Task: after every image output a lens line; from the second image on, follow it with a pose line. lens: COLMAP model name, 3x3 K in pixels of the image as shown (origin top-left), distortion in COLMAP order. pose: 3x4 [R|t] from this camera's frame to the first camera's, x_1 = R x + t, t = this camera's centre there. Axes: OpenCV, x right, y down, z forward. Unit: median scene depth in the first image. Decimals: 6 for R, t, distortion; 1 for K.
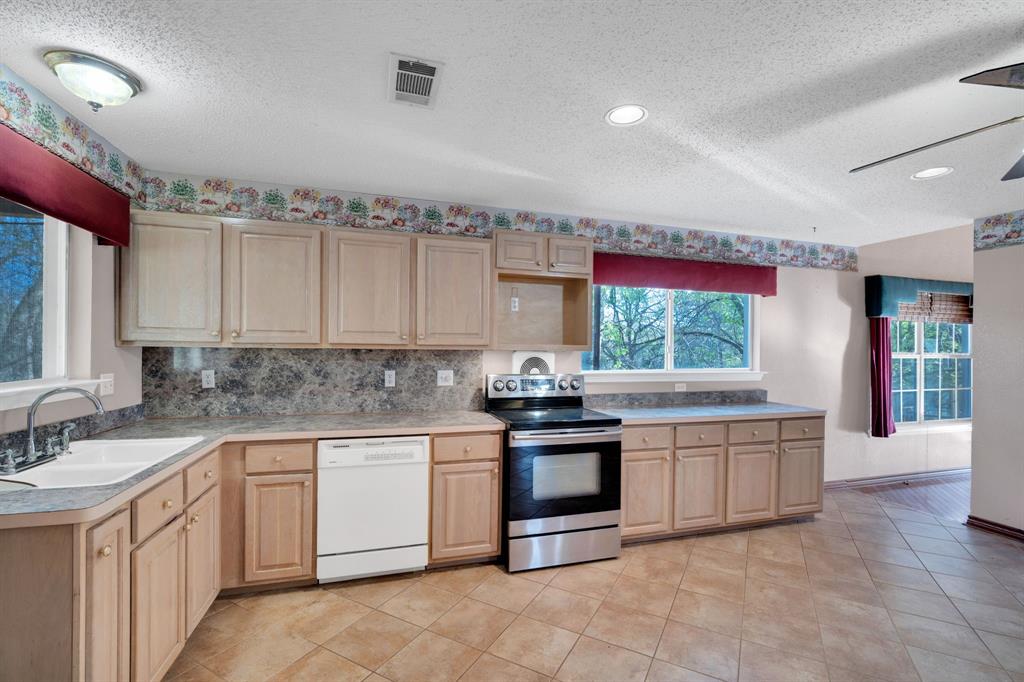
lens RADIAL K [[449.8, 0, 513.0], [0, 449.8, 350.5], [0, 0, 1]] dist [-0.010918, 0.000124]
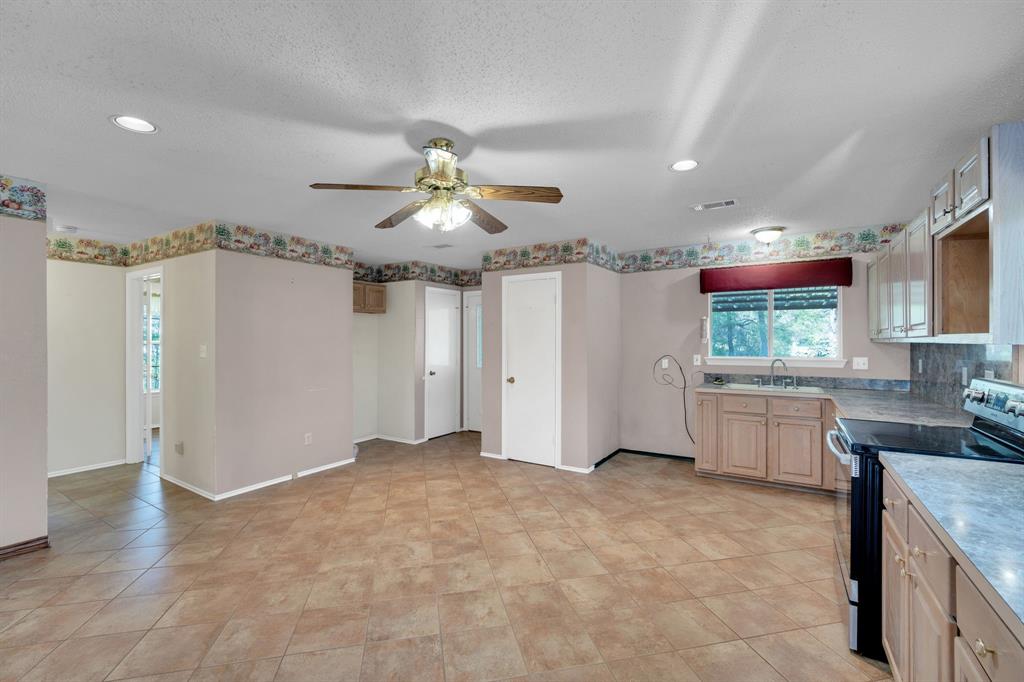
lens RADIAL K [[449.8, 0, 507.6], [0, 449.8, 337.4], [0, 0, 1]] dist [-0.010918, 0.000124]
pose [[-0.755312, -0.016442, -0.655159, 0.987489], [-0.011374, 0.999864, -0.011980, 0.007126], [0.655267, -0.001596, -0.755396, 1.079851]]
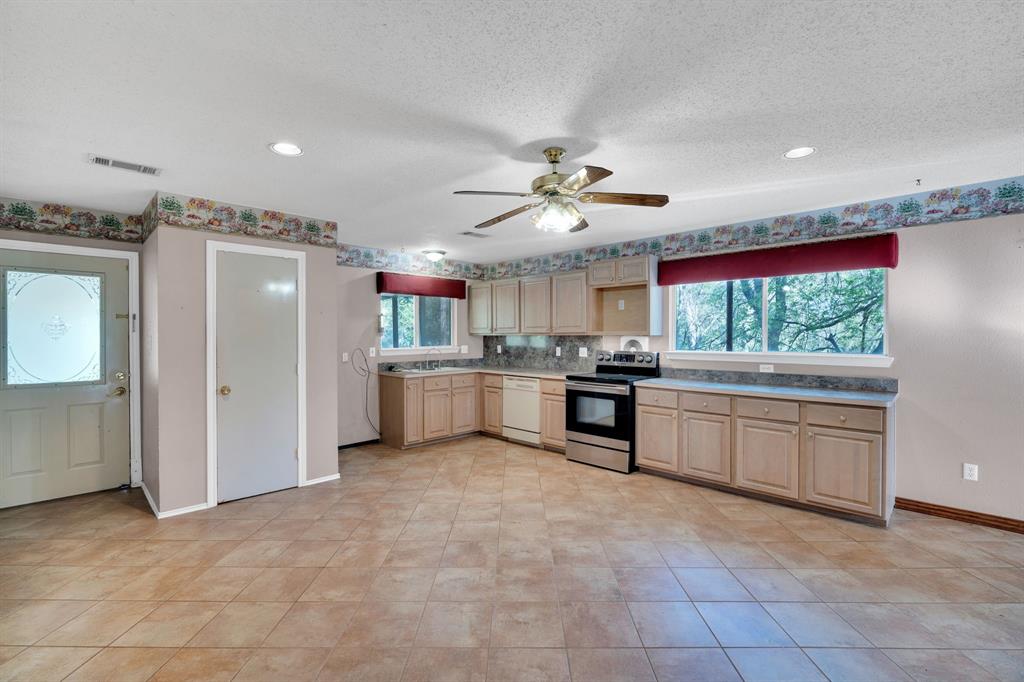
lens RADIAL K [[449.8, 0, 516.3], [0, 449.8, 336.2], [0, 0, 1]] dist [-0.010918, 0.000124]
pose [[0.474574, -0.010831, -0.880149, 1.272846], [0.003542, 0.999940, -0.010395, 0.018259], [0.880208, 0.001816, 0.474584, -0.030146]]
